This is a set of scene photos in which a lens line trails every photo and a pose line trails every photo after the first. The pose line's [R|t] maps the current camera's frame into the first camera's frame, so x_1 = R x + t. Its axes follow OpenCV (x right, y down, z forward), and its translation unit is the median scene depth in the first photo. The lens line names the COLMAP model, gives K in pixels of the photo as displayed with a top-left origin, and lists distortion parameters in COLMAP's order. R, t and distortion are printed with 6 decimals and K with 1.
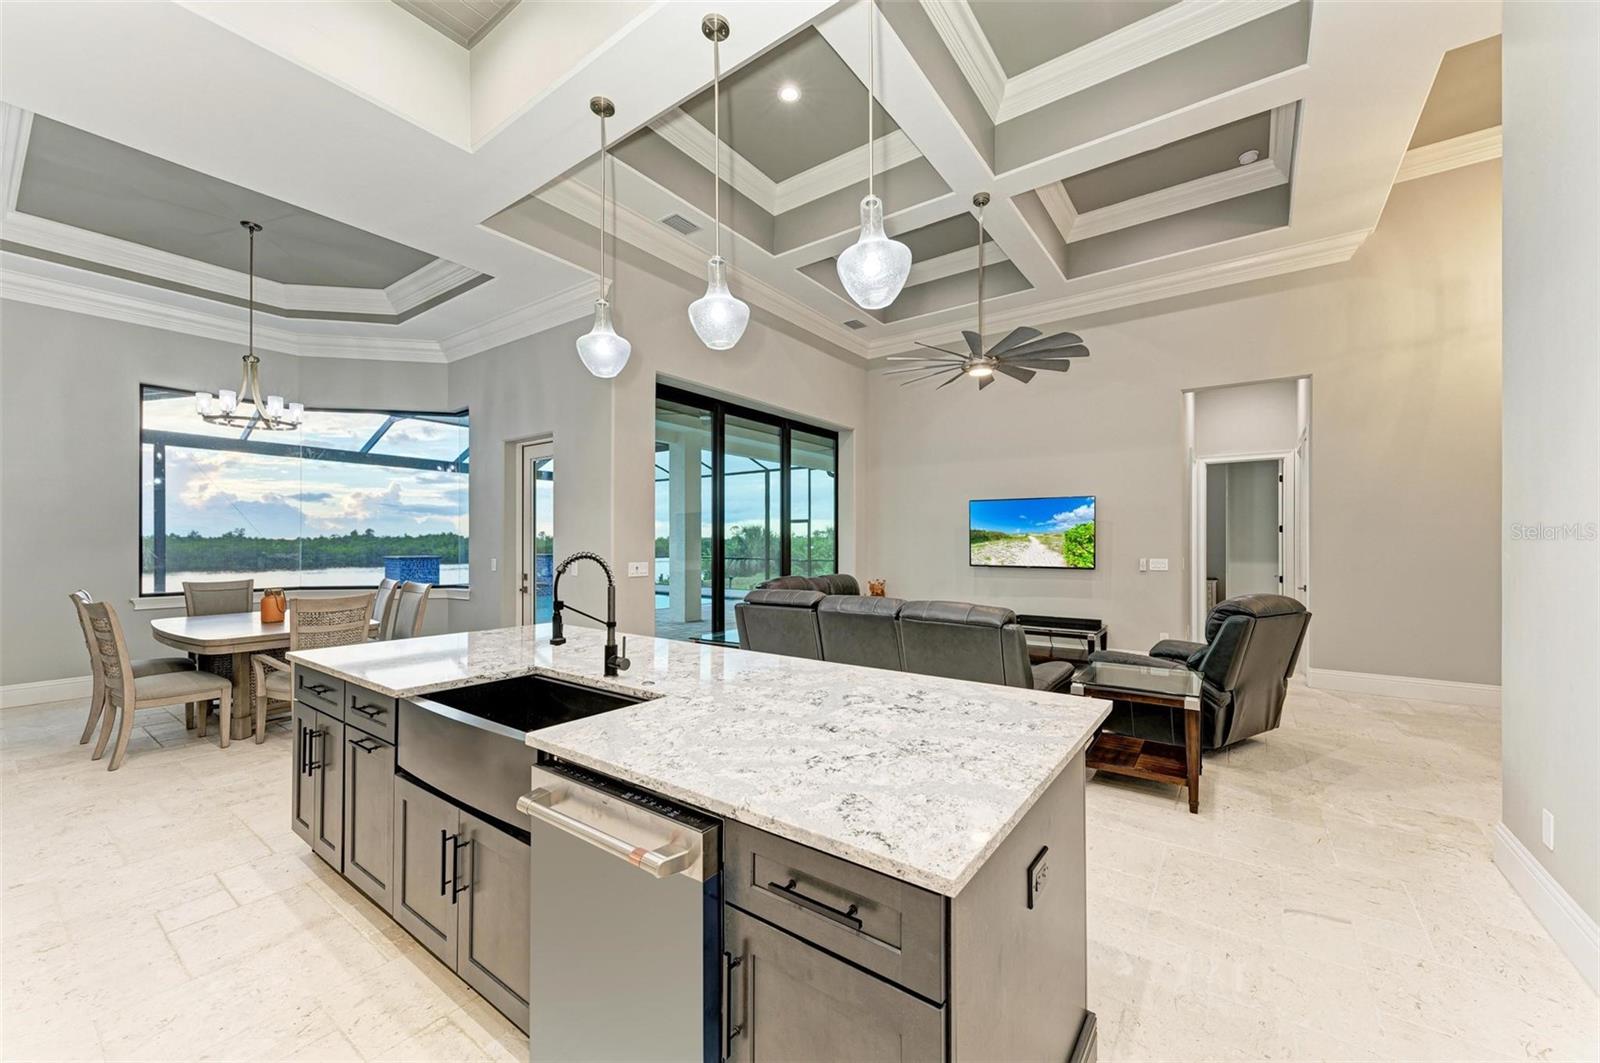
lens RADIAL K [[616.6, 0, 802.4], [0, 616.6, 537.6], [0, 0, 1]] dist [0.015149, -0.004223]
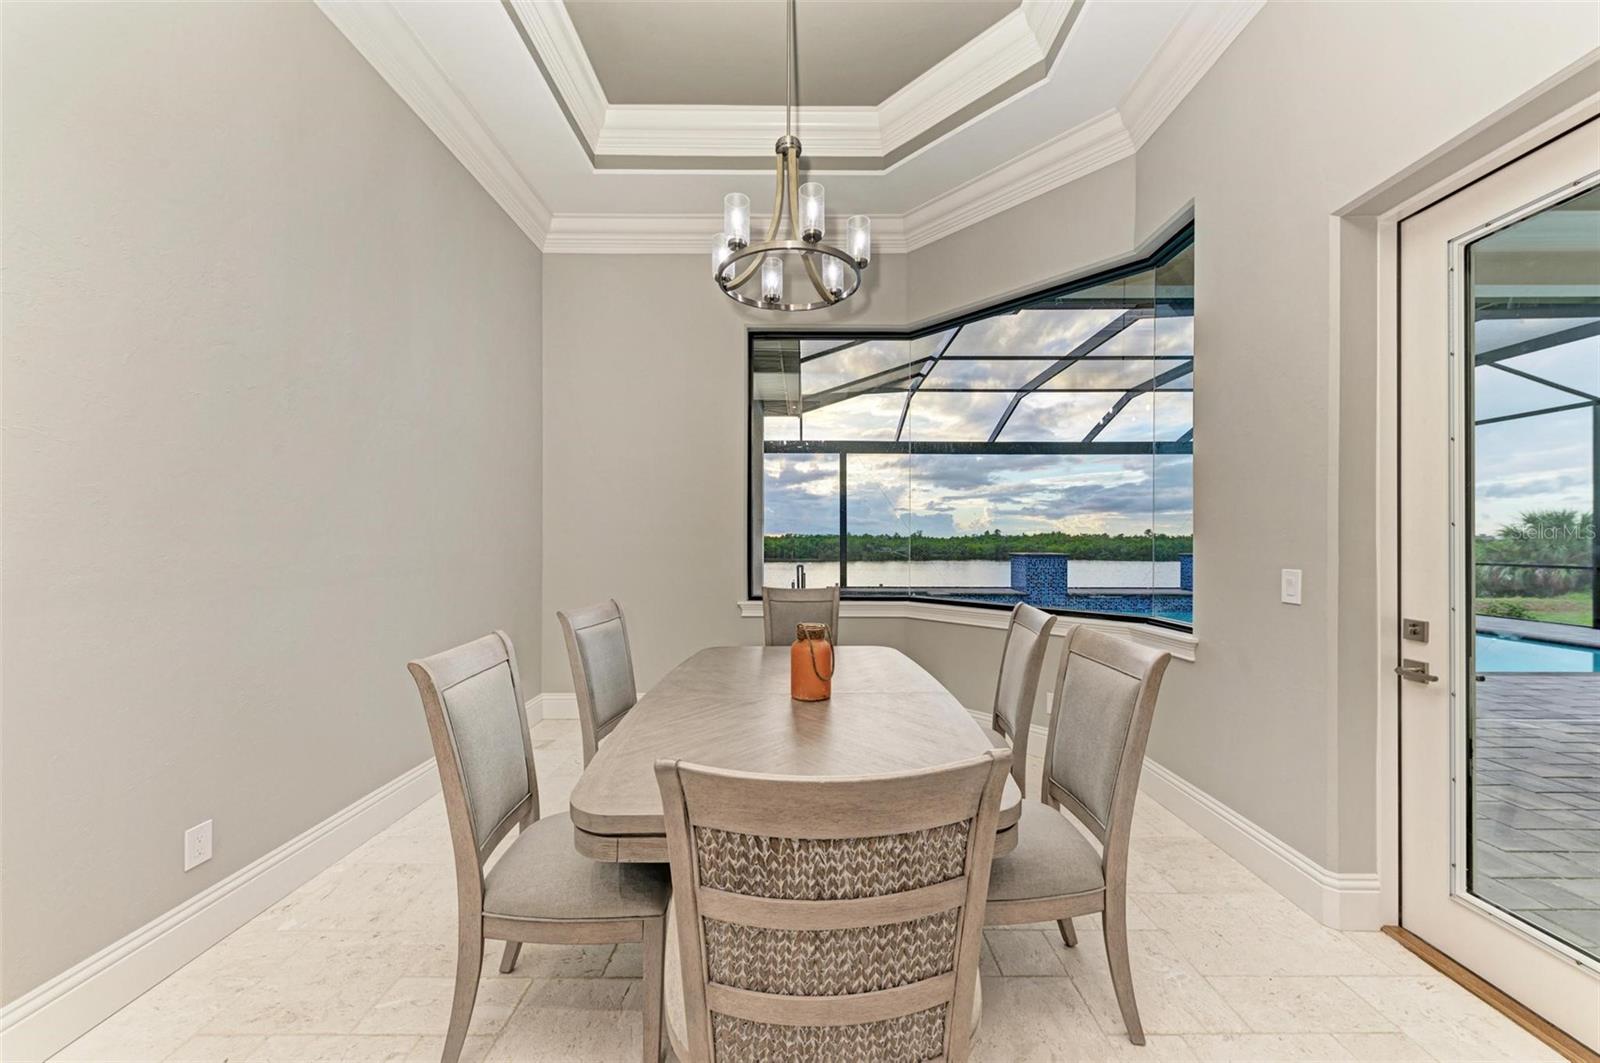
lens RADIAL K [[563.9, 0, 808.0], [0, 563.9, 540.9], [0, 0, 1]] dist [0.010486, -0.003880]
pose [[0.595594, -0.000241, -0.803286, -0.069190], [0.007024, 0.999963, 0.004908, 0.002610], [0.803255, -0.008566, 0.595574, 0.100038]]
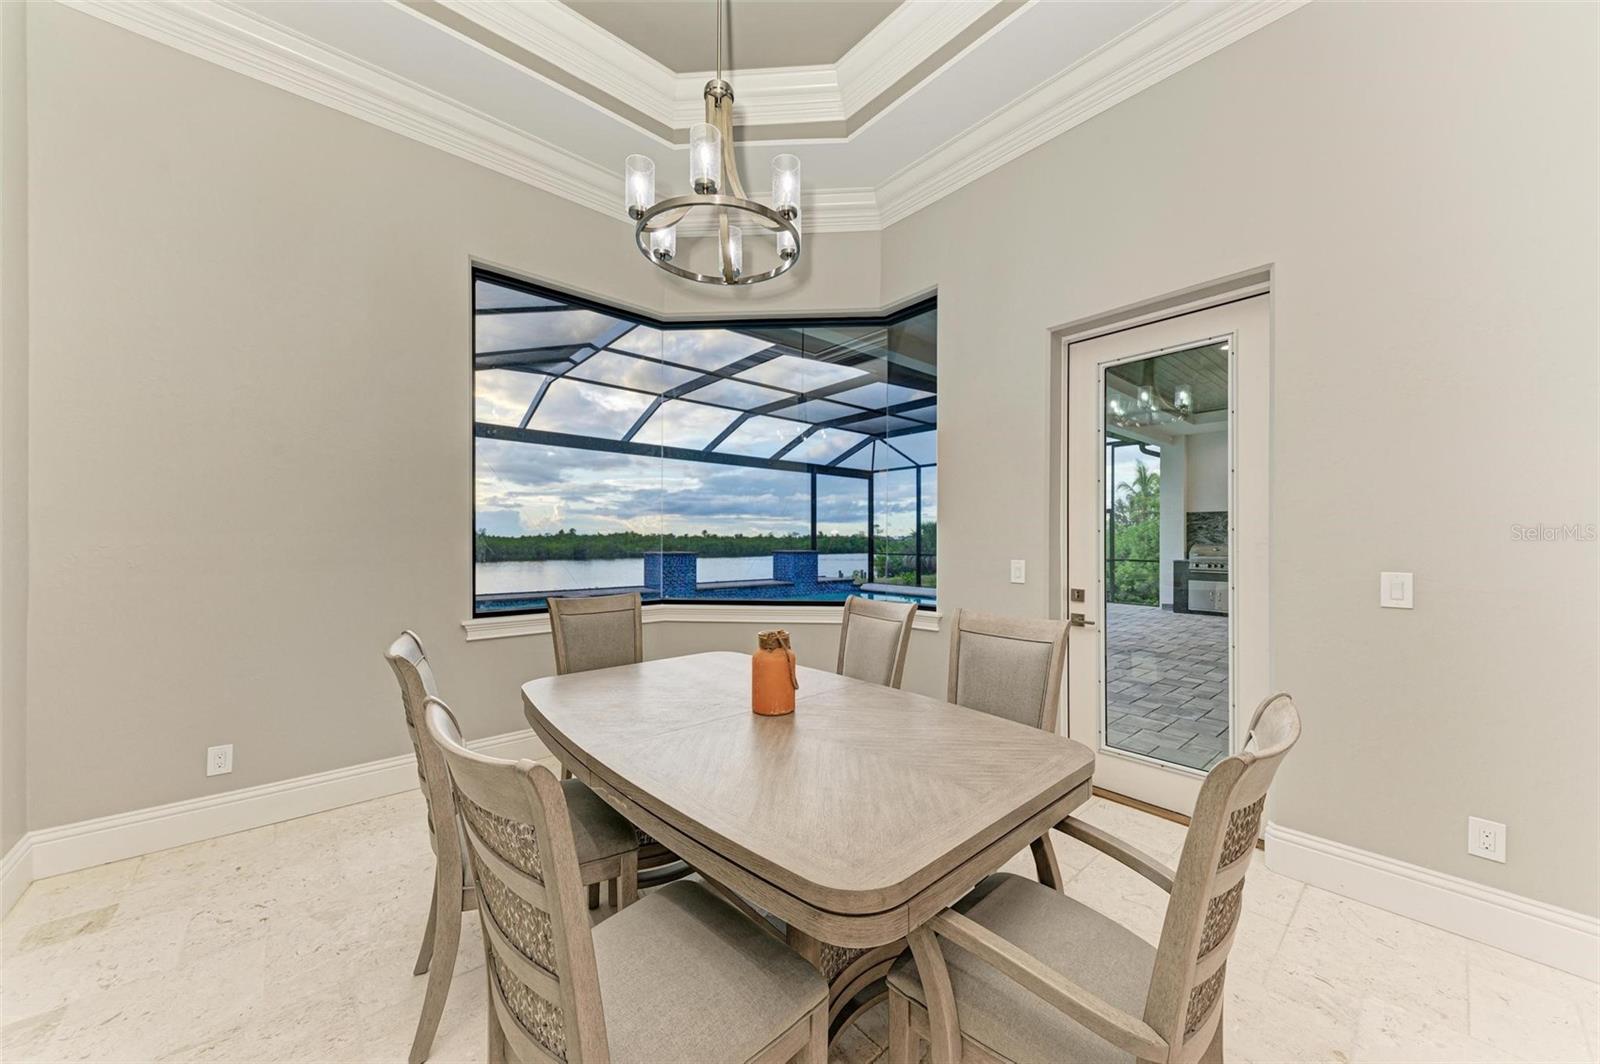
lens RADIAL K [[563.9, 0, 798.3], [0, 563.9, 541.4], [0, 0, 1]] dist [0.010486, -0.003880]
pose [[0.975728, 0.000005, -0.218988, -0.099335], [0.002395, 0.999940, 0.010693, 0.002324], [0.218975, -0.010958, 0.975669, 0.083626]]
